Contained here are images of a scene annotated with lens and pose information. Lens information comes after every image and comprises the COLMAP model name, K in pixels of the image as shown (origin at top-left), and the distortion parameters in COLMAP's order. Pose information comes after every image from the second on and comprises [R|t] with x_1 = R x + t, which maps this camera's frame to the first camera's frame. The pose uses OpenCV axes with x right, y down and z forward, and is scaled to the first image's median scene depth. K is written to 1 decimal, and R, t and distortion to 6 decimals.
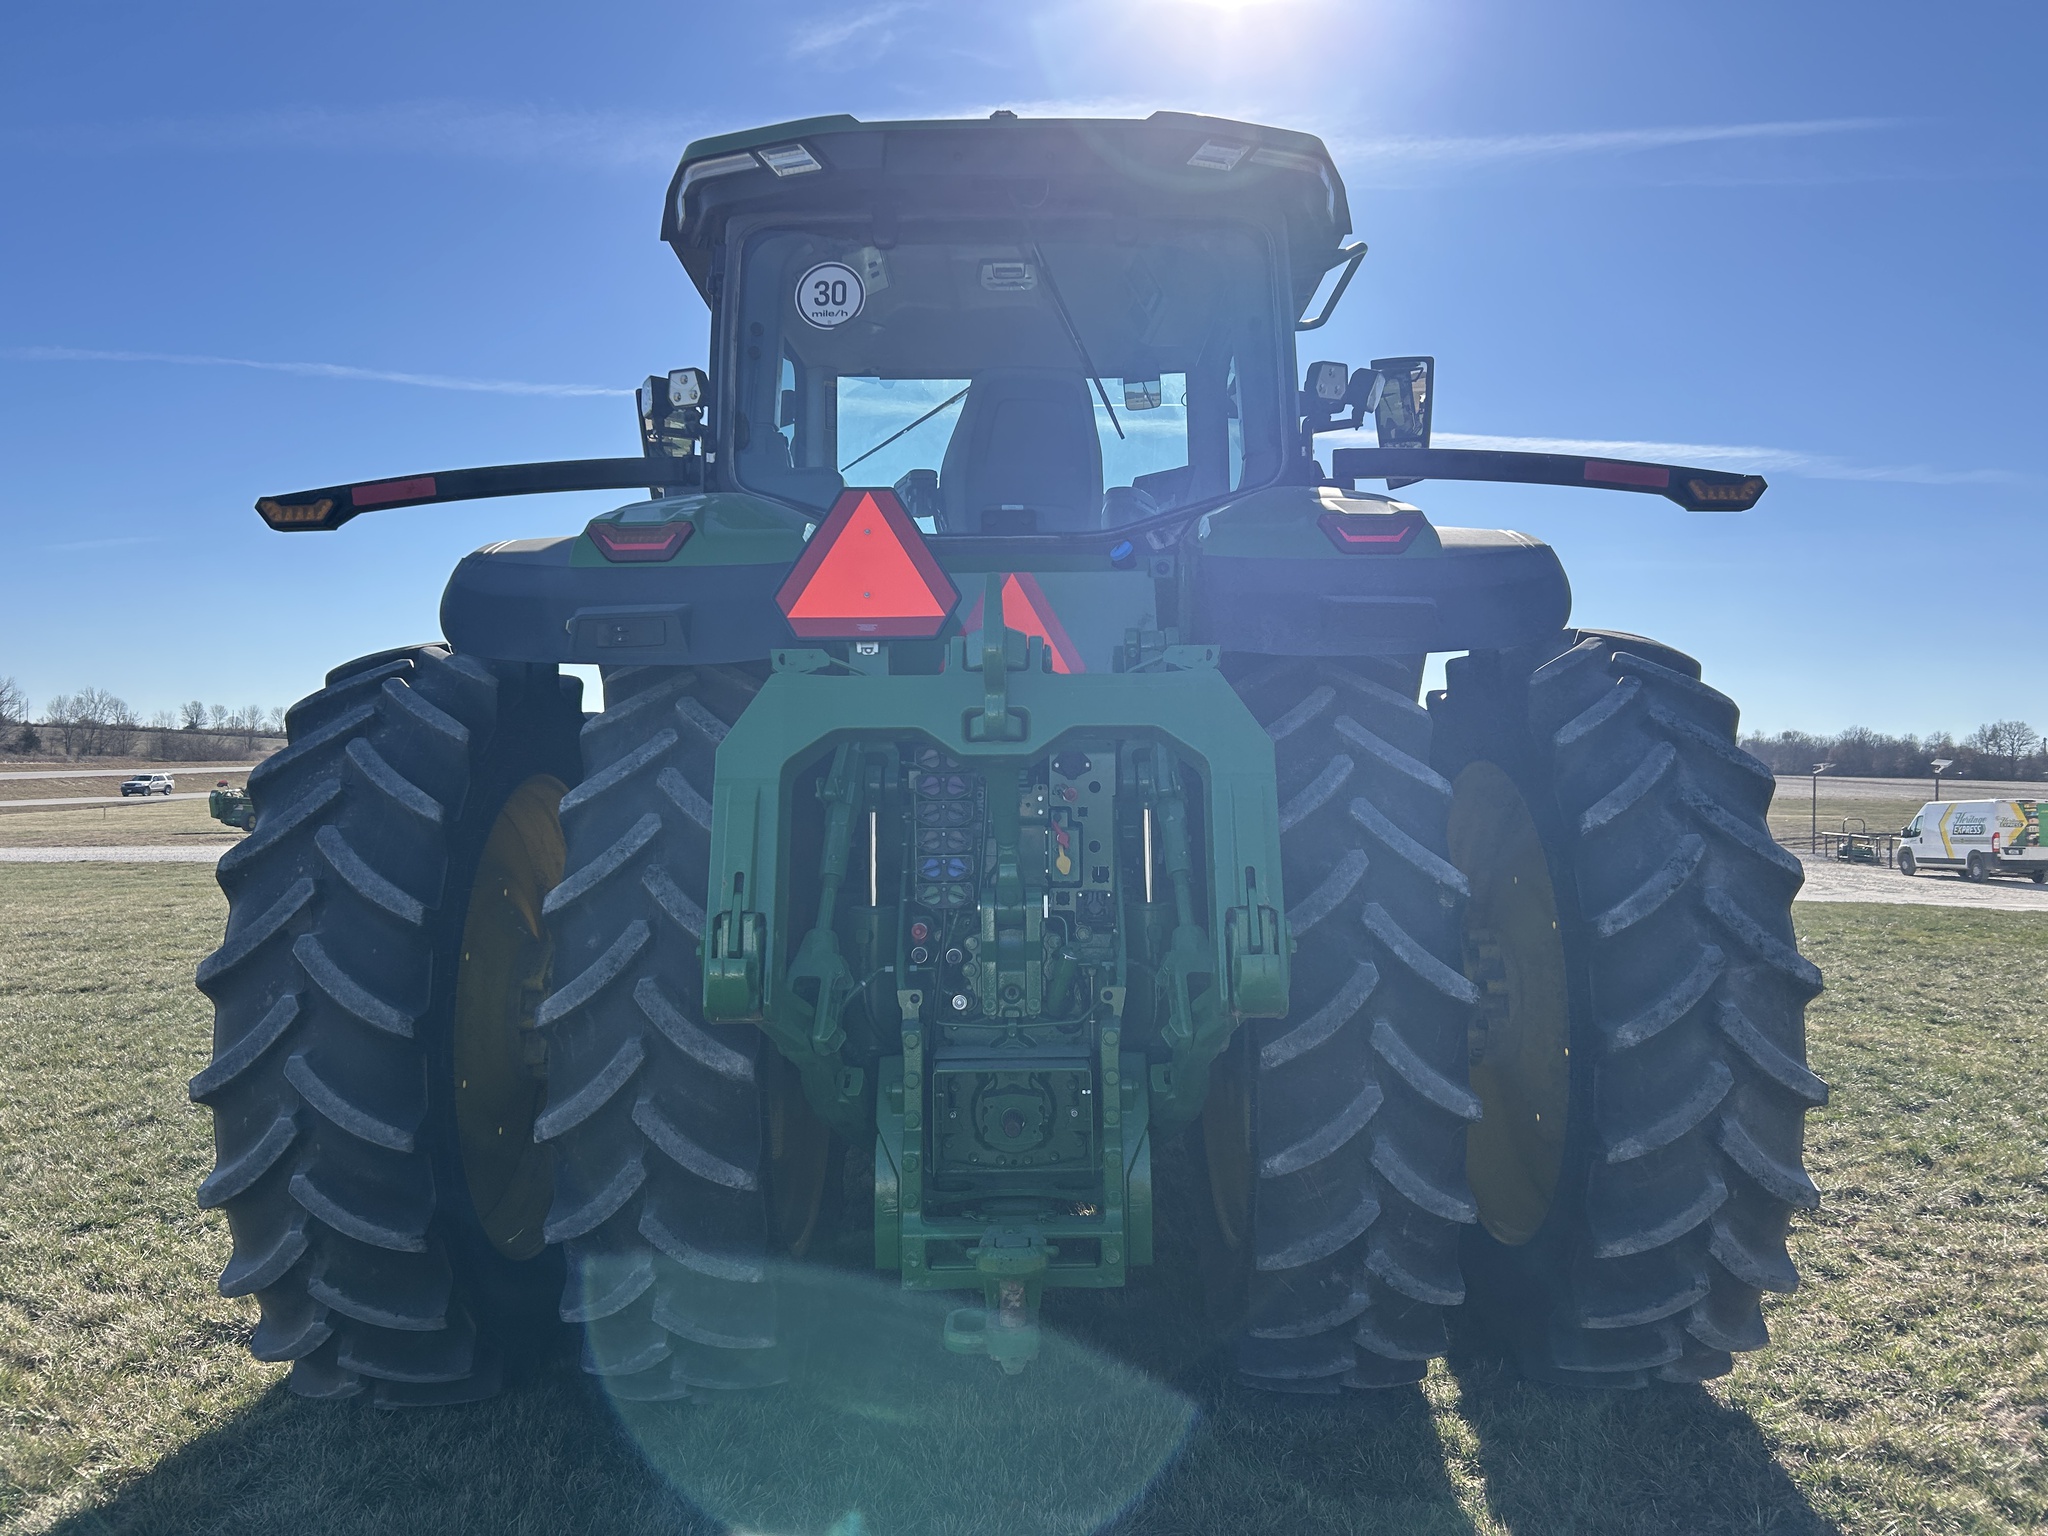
lens RADIAL K [[1516.7, 0, 1024.0], [0, 1516.7, 768.0], [0, 0, 1]] dist [0.003793, -0.009220]
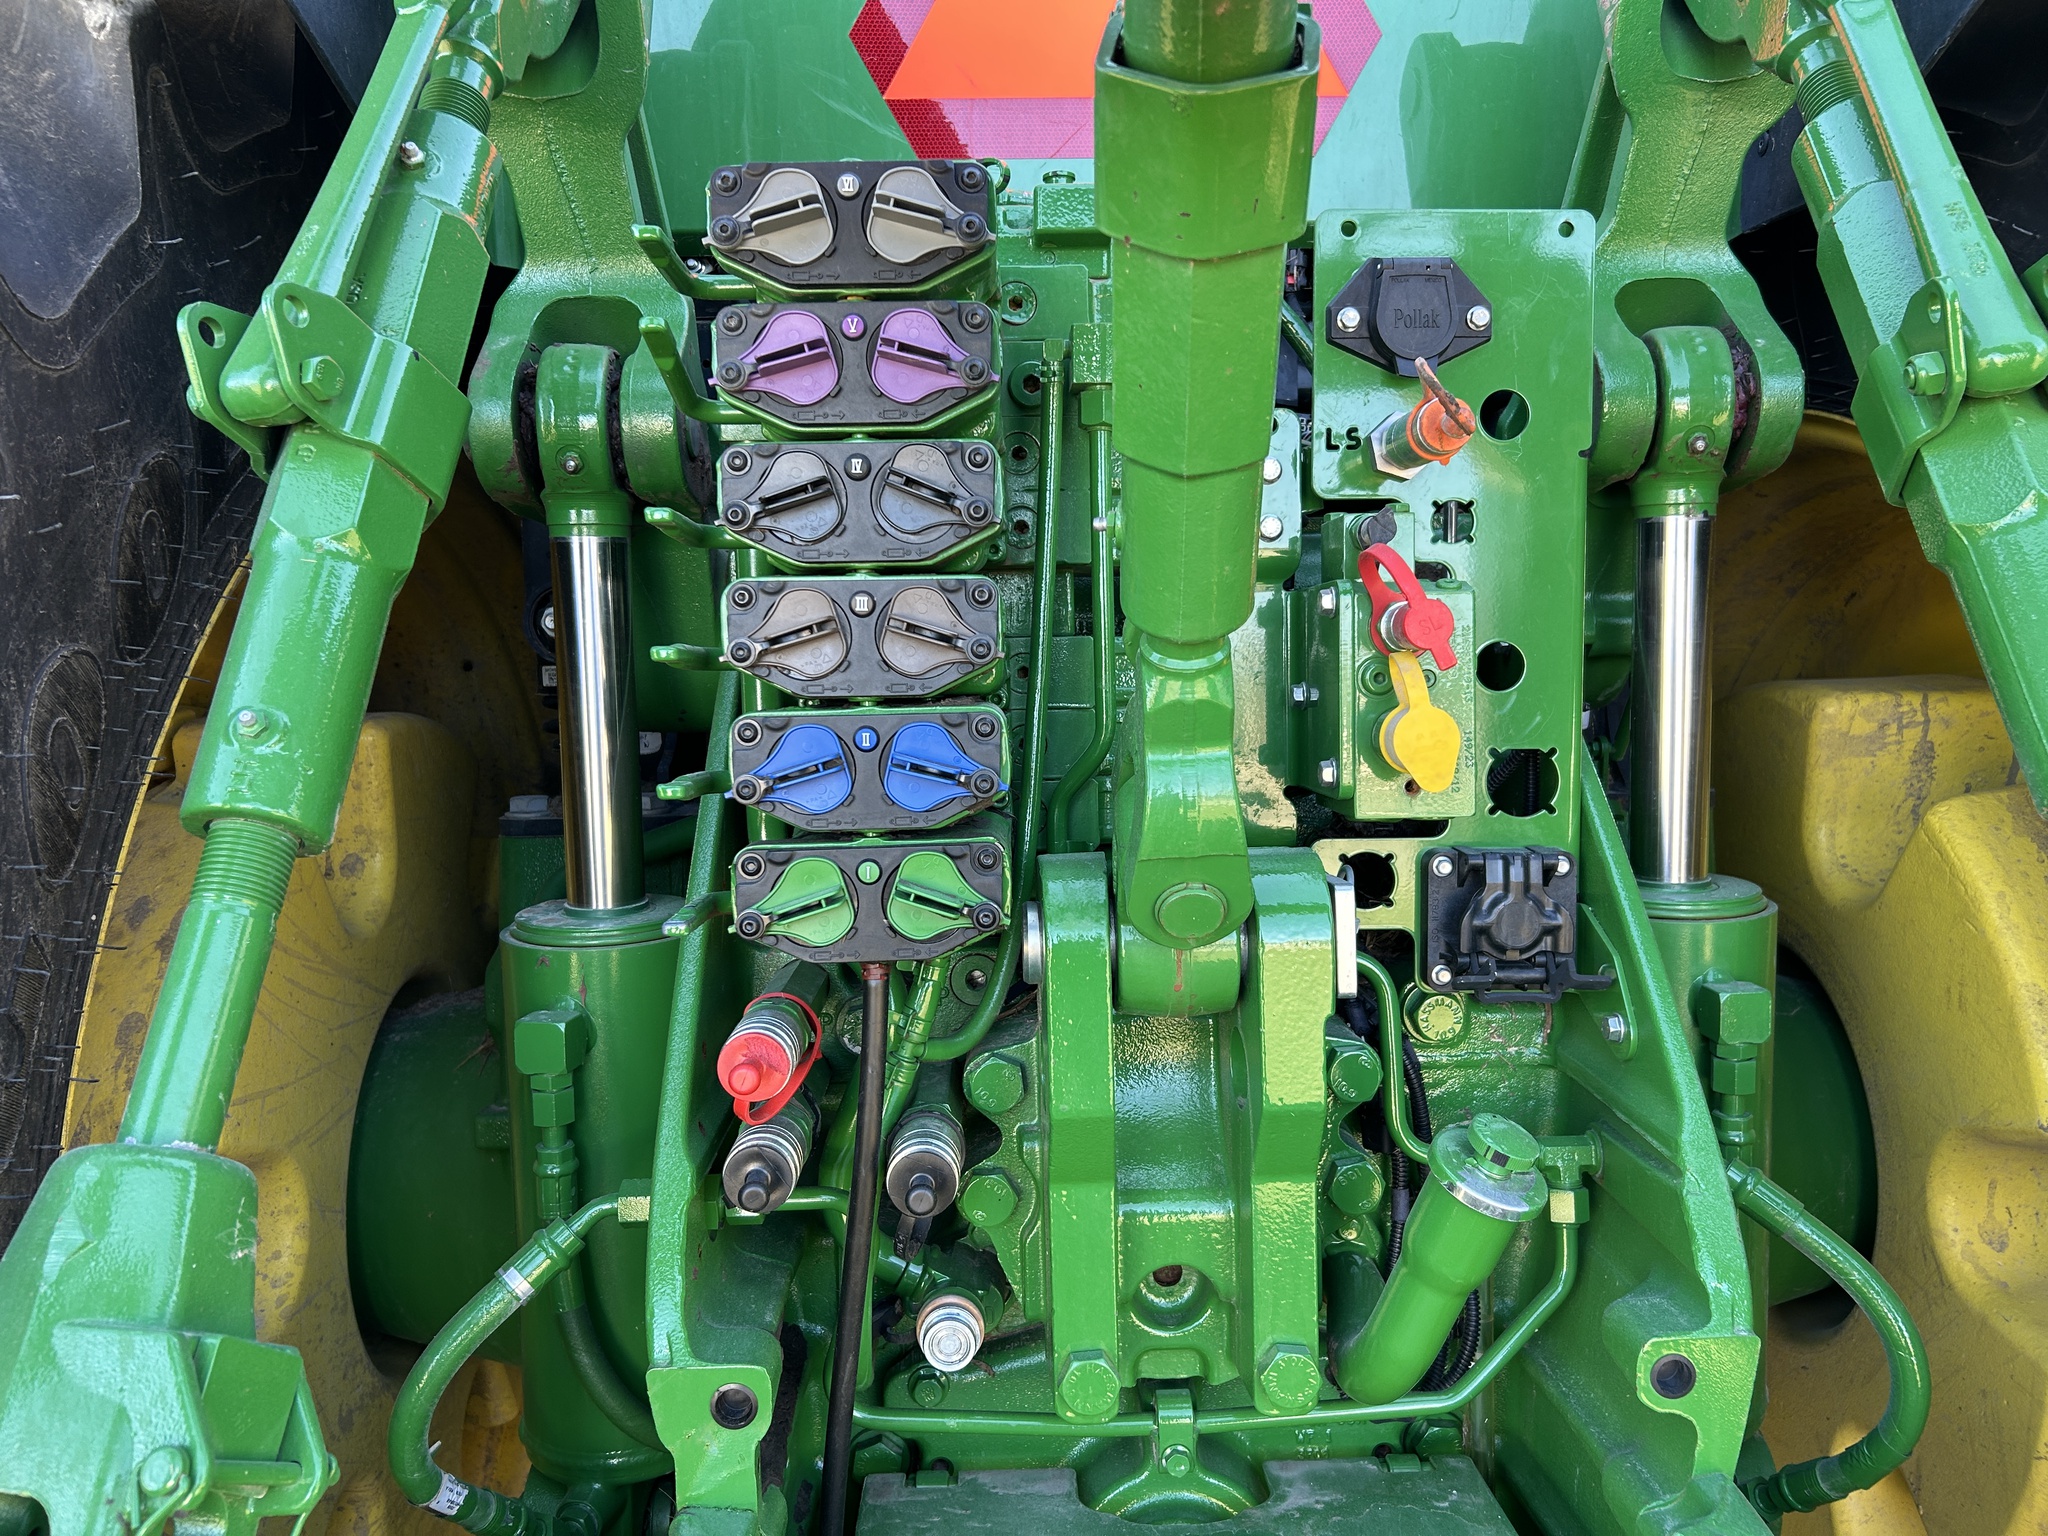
lens RADIAL K [[1516.7, 0, 1024.0], [0, 1516.7, 768.0], [0, 0, 1]] dist [0.003793, -0.009220]
pose [[0.999700, -0.013812, 0.020240, -0.035276], [0.012022, 0.996219, 0.086047, 0.047960], [-0.021352, -0.085778, 0.996085, 0.788910]]
